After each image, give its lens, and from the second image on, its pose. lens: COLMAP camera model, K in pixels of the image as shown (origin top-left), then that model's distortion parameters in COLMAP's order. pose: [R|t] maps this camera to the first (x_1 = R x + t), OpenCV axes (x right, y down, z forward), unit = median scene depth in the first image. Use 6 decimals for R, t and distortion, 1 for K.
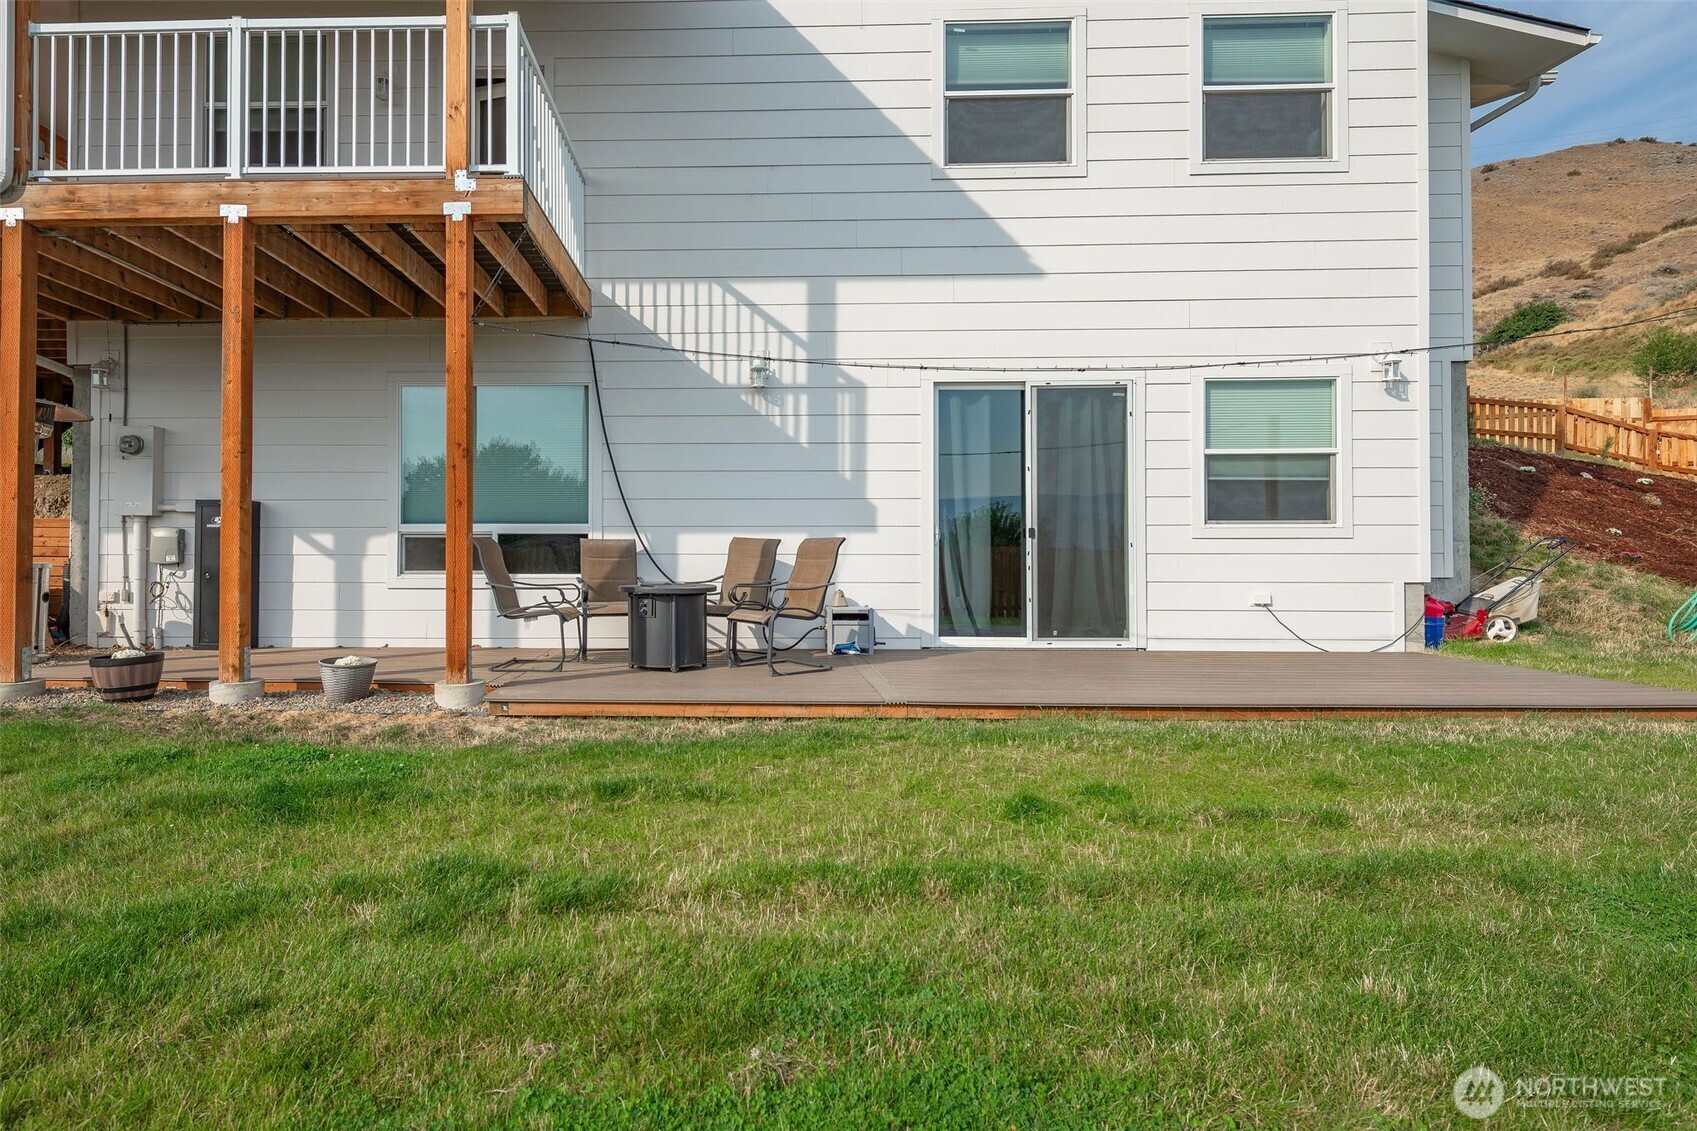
lens RADIAL K [[900.0, 0, 791.4], [0, 900.0, 545.1], [0, 0, 1]] dist [0.004733, -0.000552]
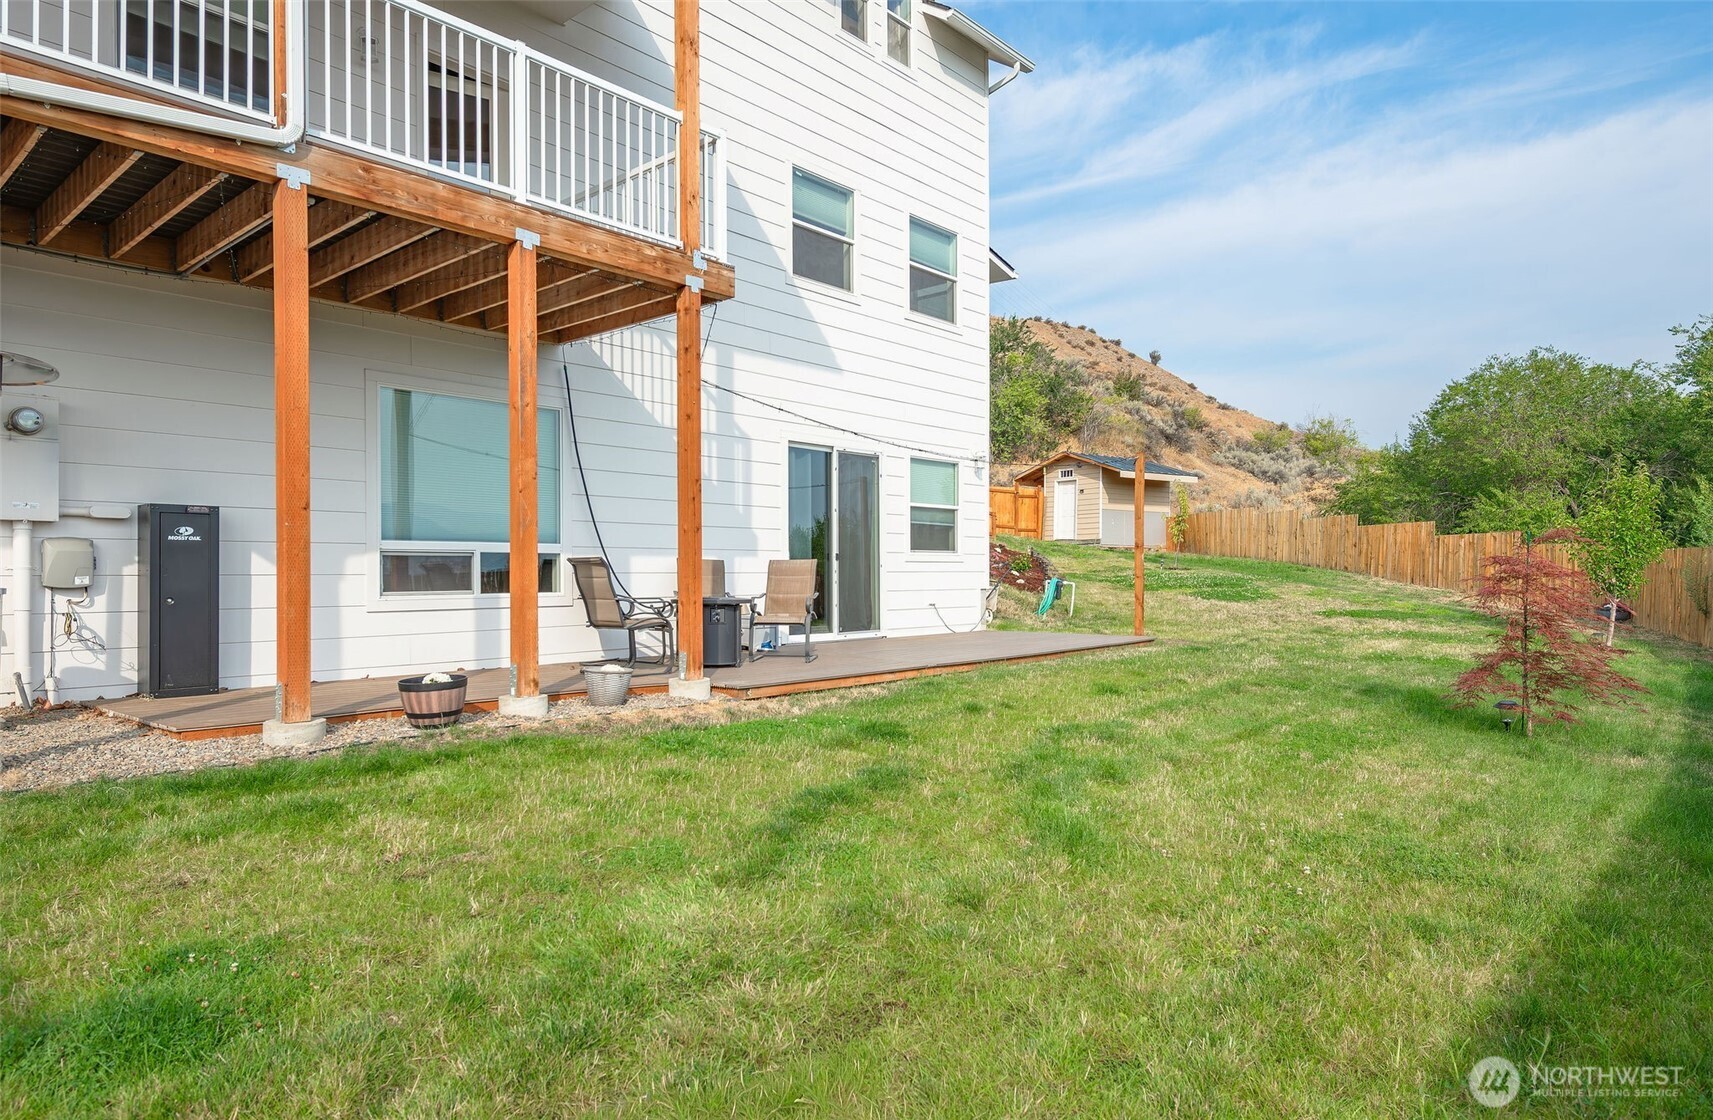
lens RADIAL K [[1045.2, 0, 850.1], [0, 1045.2, 573.2], [0, 0, 1]] dist [0.008223, -0.000422]
pose [[0.628161, -0.002689, 0.778079, -0.960472], [-0.005281, 0.999956, 0.007719, -0.001143], [-0.778065, -0.008958, 0.628119, -0.021147]]
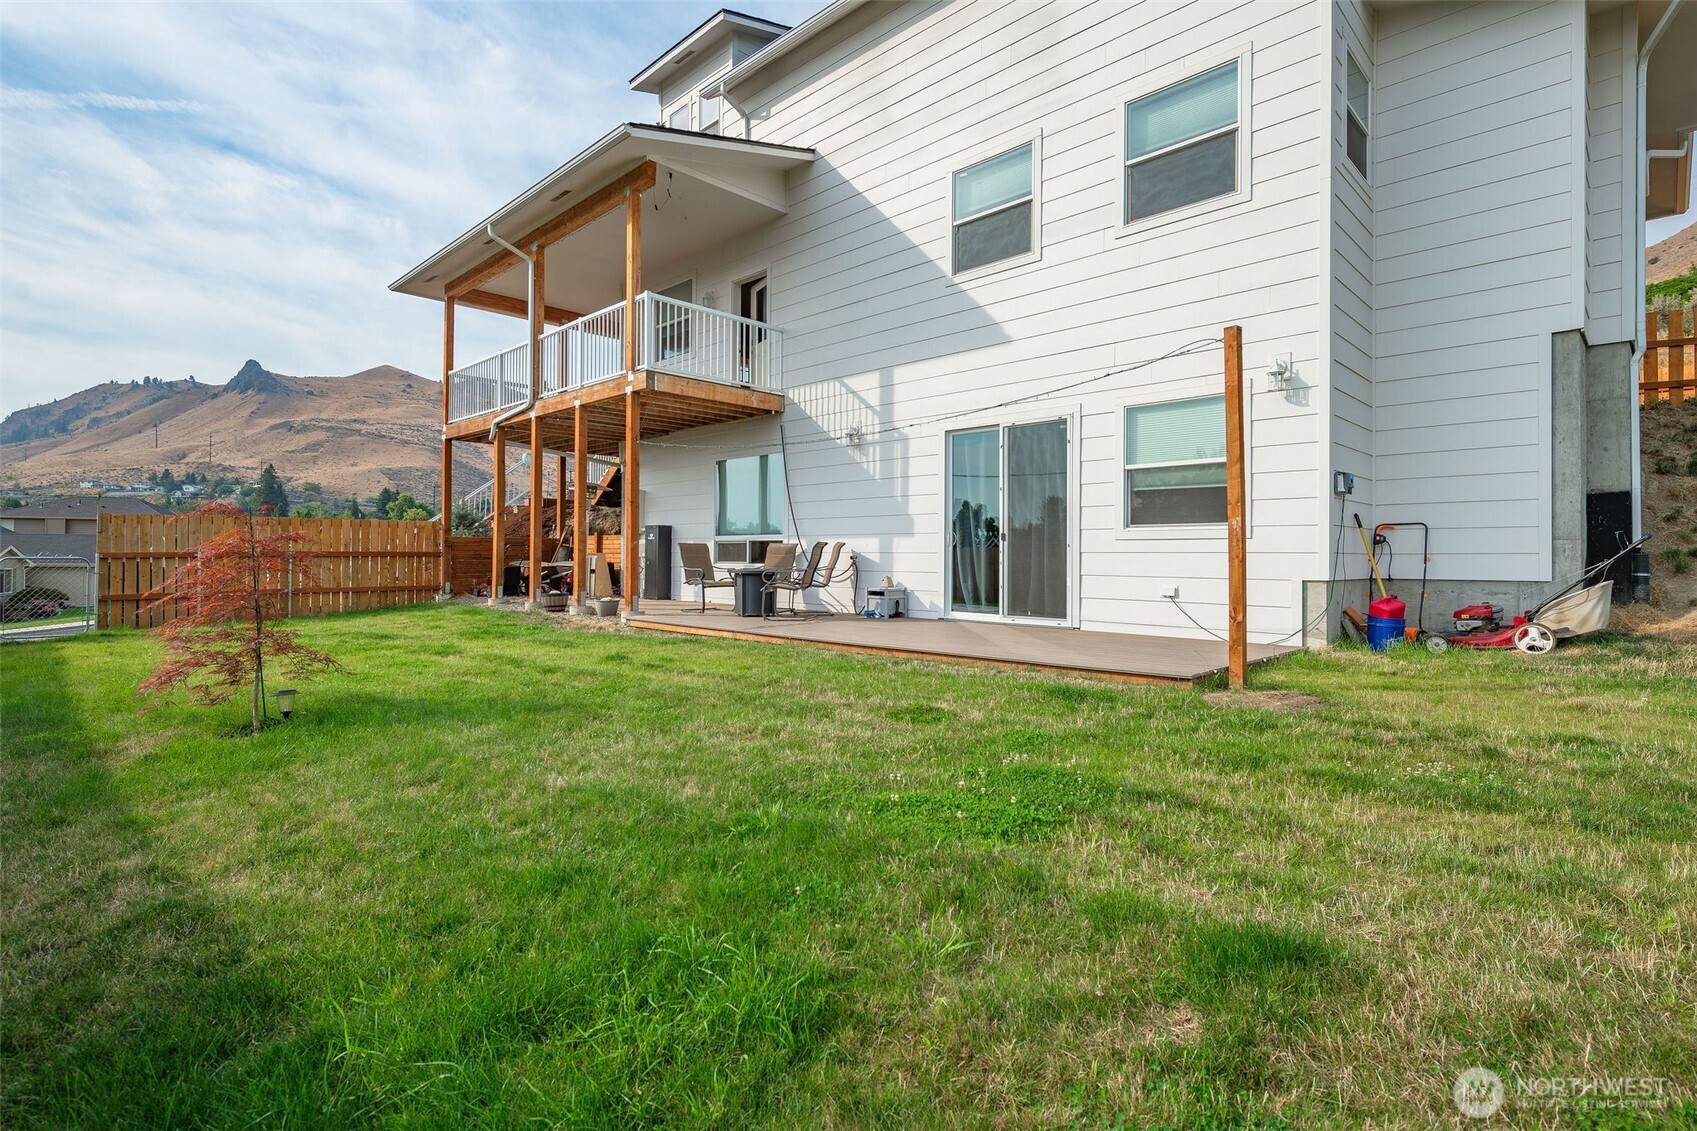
lens RADIAL K [[842.3, 0, 864.2], [0, 842.3, 550.9], [0, 0, 1]] dist [-0.012021, 0.001070]
pose [[0.732726, 0.001064, -0.680523, 0.962444], [0.003016, 0.999984, 0.004811, 0.000761], [0.680517, -0.005578, 0.732711, -0.055278]]
